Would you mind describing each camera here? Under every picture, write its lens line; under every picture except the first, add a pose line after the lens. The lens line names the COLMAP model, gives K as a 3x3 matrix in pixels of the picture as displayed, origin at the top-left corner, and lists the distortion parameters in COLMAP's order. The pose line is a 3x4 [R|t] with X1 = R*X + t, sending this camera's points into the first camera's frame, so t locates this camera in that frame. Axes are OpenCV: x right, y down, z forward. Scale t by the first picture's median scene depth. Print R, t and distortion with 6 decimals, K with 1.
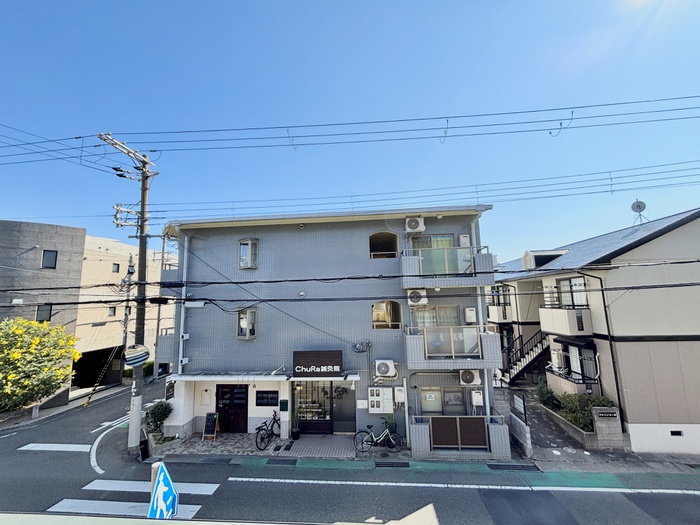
lens RADIAL K [[281.3, 0, 349.9], [0, 281.3, 263.9], [0, 0, 1]] dist [-0.002911, 0.001682]
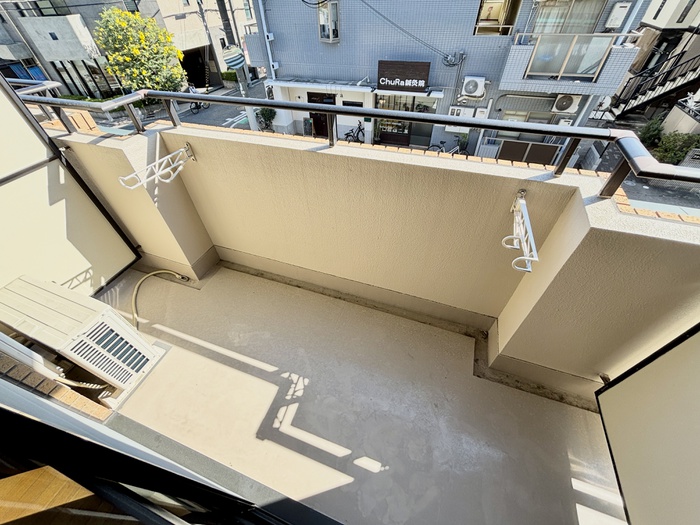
lens RADIAL K [[281.3, 0, 349.1], [0, 281.3, 259.4], [0, 0, 1]] dist [-0.002911, 0.001682]
pose [[0.963840, 0.188116, -0.188744, 0.009445], [0.034584, 0.613991, 0.788555, -0.028987], [0.264227, -0.766569, 0.585284, -0.100624]]
